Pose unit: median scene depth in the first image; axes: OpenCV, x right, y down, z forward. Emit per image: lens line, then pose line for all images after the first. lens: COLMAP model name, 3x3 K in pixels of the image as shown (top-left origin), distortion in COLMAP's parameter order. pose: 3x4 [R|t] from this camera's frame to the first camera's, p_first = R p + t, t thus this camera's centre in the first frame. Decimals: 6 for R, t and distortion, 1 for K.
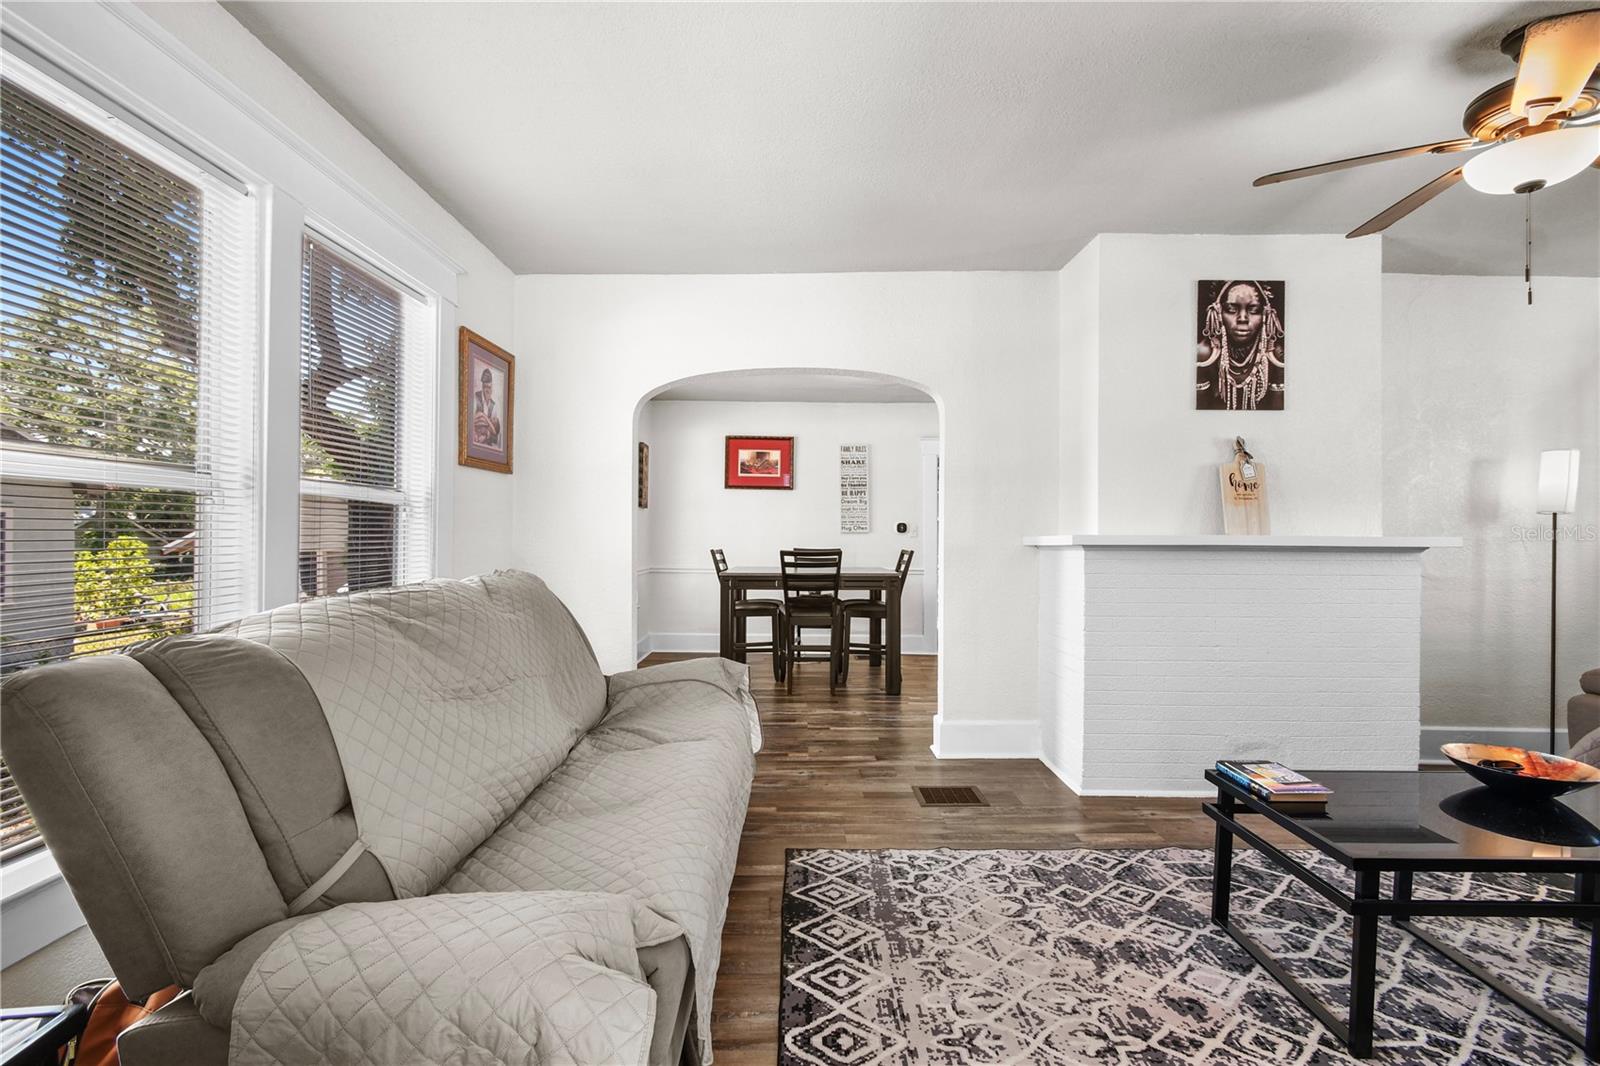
lens RADIAL K [[714.6, 0, 791.4], [0, 714.6, 528.8], [0, 0, 1]] dist [0.004870, 0.000246]
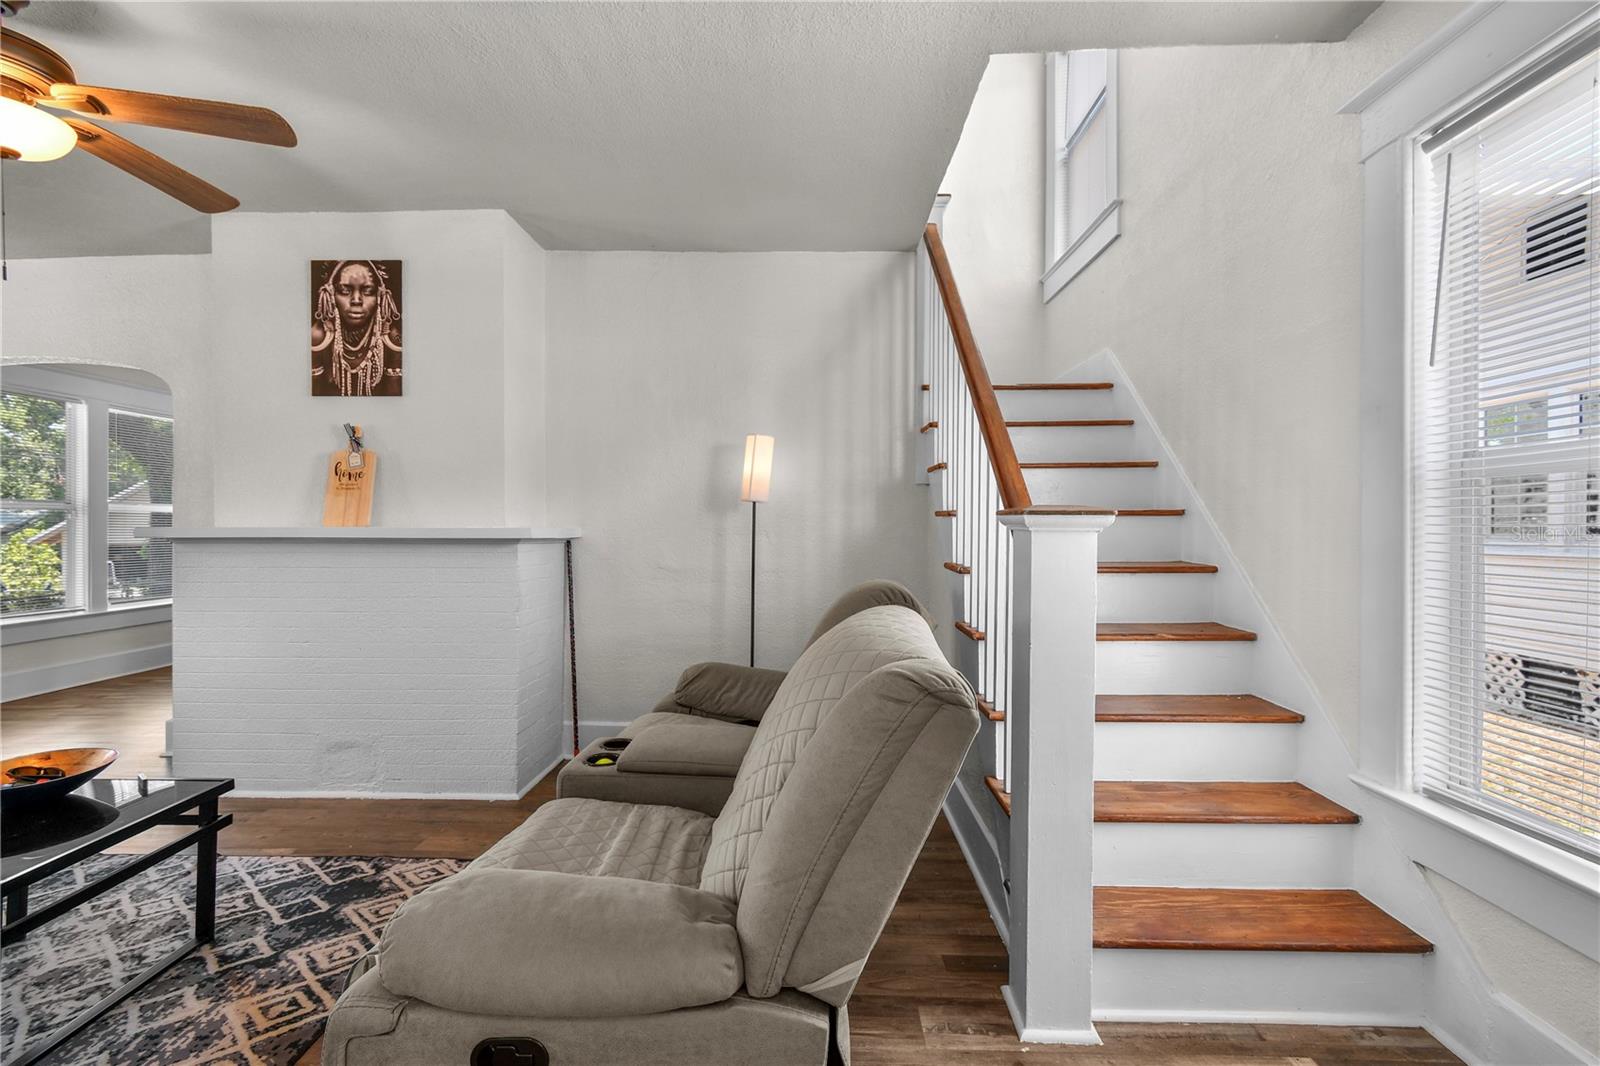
lens RADIAL K [[714.6, 0, 791.4], [0, 714.6, 528.8], [0, 0, 1]] dist [0.004870, 0.000246]
pose [[0.999573, -0.005284, -0.028723, 1.236104], [0.005698, 0.999881, 0.014347, 0.001021], [0.028644, -0.014504, 0.999484, 0.056784]]
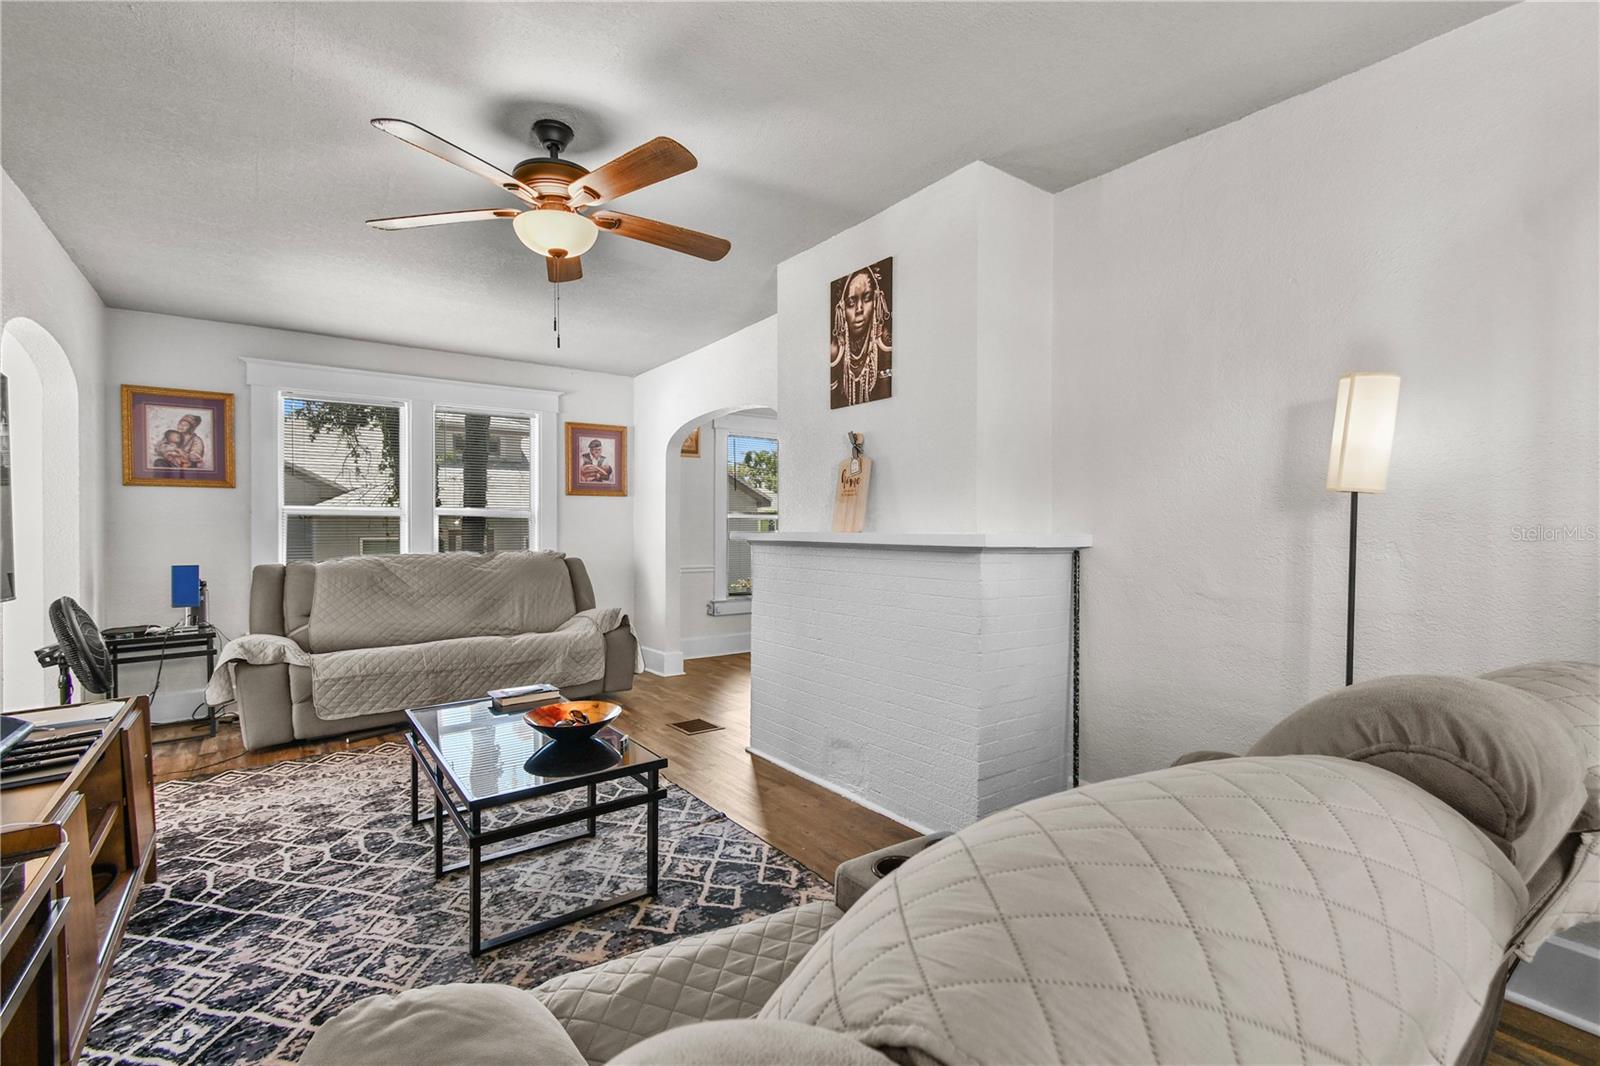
lens RADIAL K [[709.0, 0, 793.7], [0, 709.0, 534.6], [0, 0, 1]] dist [0.002980, -0.001092]
pose [[0.591101, 0.003086, -0.806592, 1.355232], [0.006429, 0.999943, 0.008537, 0.003512], [0.806572, -0.010232, 0.591047, 0.355710]]
